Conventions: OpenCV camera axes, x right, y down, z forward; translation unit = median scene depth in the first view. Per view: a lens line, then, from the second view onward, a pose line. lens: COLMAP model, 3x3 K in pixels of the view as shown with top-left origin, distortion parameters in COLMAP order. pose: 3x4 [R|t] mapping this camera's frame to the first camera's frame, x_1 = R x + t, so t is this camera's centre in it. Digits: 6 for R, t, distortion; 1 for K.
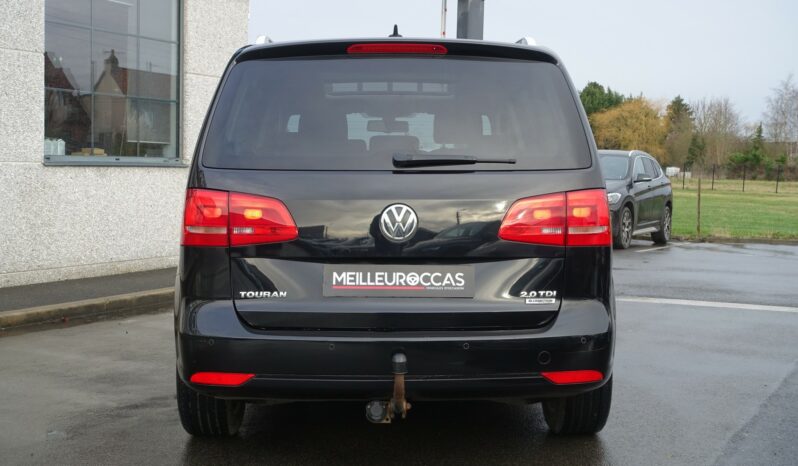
lens RADIAL K [[1063.2, 0, 399.0], [0, 1063.2, 233.0], [0, 0, 1]] dist [-0.005928, 0.003286]
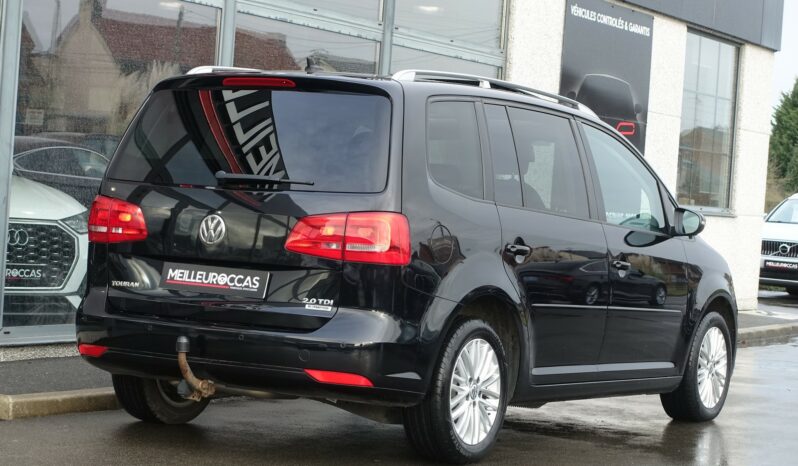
lens RADIAL K [[1793.0, 0, 399.0], [0, 1793.0, 233.0], [0, 0, 1]] dist [-0.032029, 0.157759]
pose [[0.852973, 0.056349, -0.518904, 1.200830], [-0.082415, 0.996224, -0.027291, 0.030368], [0.515407, 0.066044, 0.854396, -0.593124]]
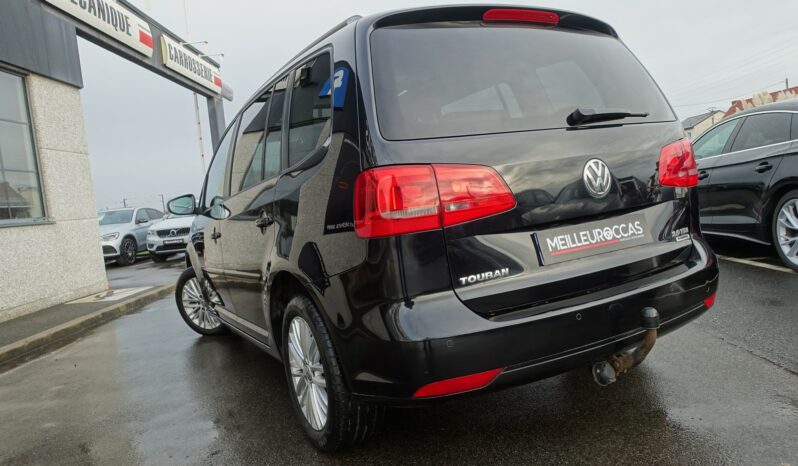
lens RADIAL K [[565.3, 0, 399.0], [0, 565.3, 233.0], [0, 0, 1]] dist [-0.004321, 0.000129]
pose [[0.876281, -0.143457, 0.459948, -0.401320], [0.154362, 0.987915, 0.014042, 0.005090], [-0.456404, 0.058694, 0.887835, 0.617120]]
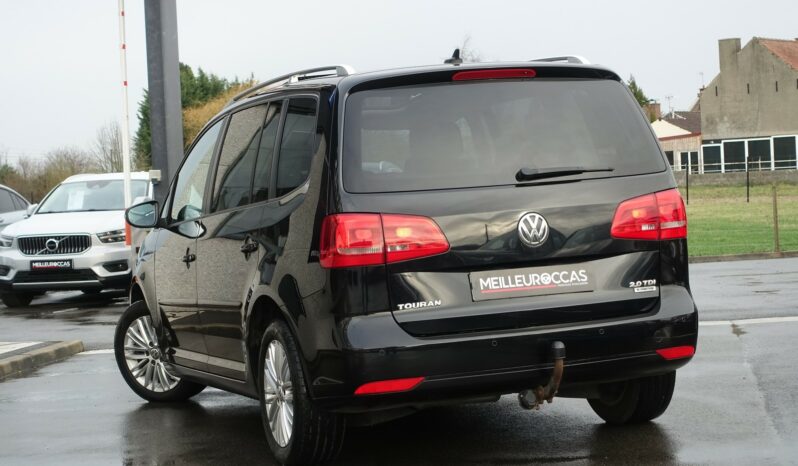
lens RADIAL K [[1793.0, 0, 399.0], [0, 1793.0, 233.0], [0, 0, 1]] dist [-0.032029, 0.157759]
pose [[0.940823, -0.077222, 0.329984, -0.752501], [0.091290, 0.995449, -0.027324, 0.032755], [-0.326372, 0.055832, 0.943591, -0.738319]]
